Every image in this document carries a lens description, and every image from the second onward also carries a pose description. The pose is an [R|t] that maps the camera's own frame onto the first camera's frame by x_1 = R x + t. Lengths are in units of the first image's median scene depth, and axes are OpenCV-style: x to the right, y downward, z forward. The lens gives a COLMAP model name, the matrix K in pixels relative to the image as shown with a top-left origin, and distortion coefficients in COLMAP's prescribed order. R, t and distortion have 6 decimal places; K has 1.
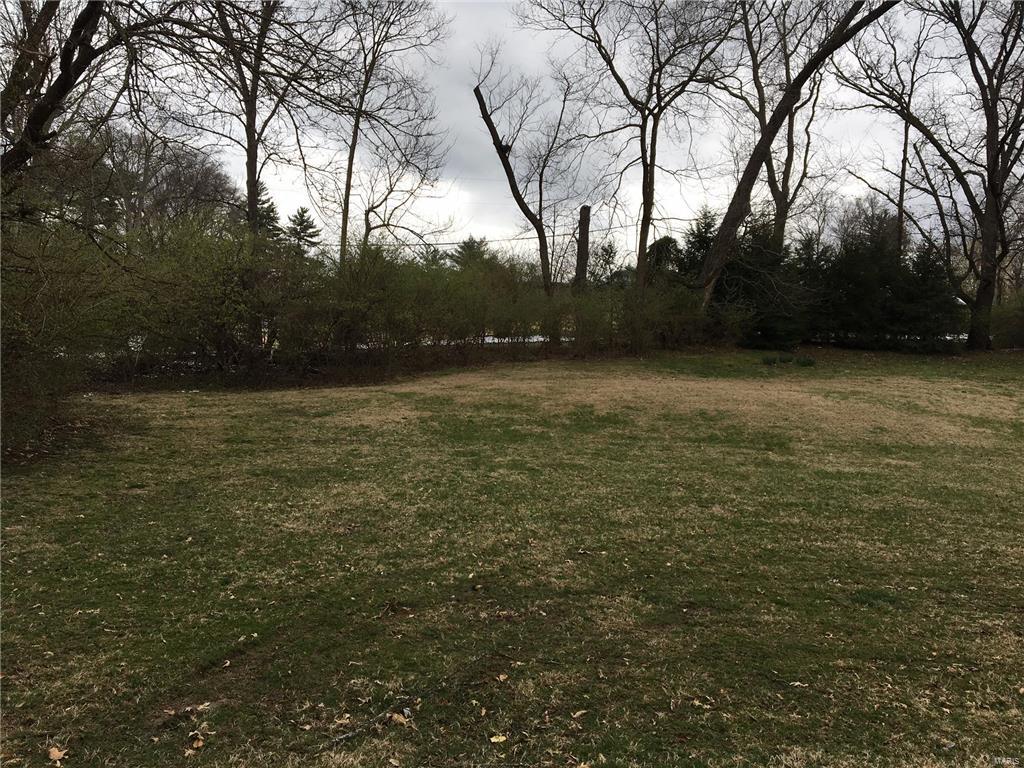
lens RADIAL K [[859.2, 0, 511.7], [0, 859.2, 383.0], [0, 0, 1]] dist [0.073956, -0.098921]
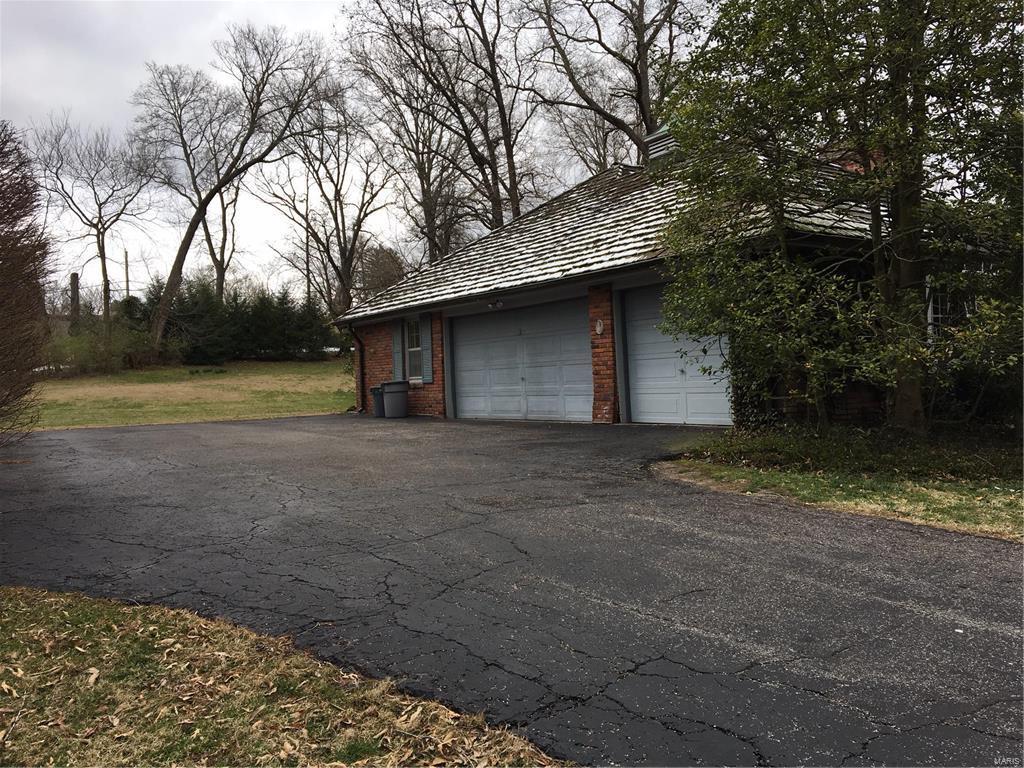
lens RADIAL K [[859.2, 0, 511.6], [0, 859.2, 389.3], [0, 0, 1]] dist [0.073956, -0.098921]
pose [[0.881734, -0.076607, 0.465485, 0.046269], [0.079820, 0.996727, 0.012839, 0.033346], [-0.464945, 0.025835, 0.884963, -0.724282]]
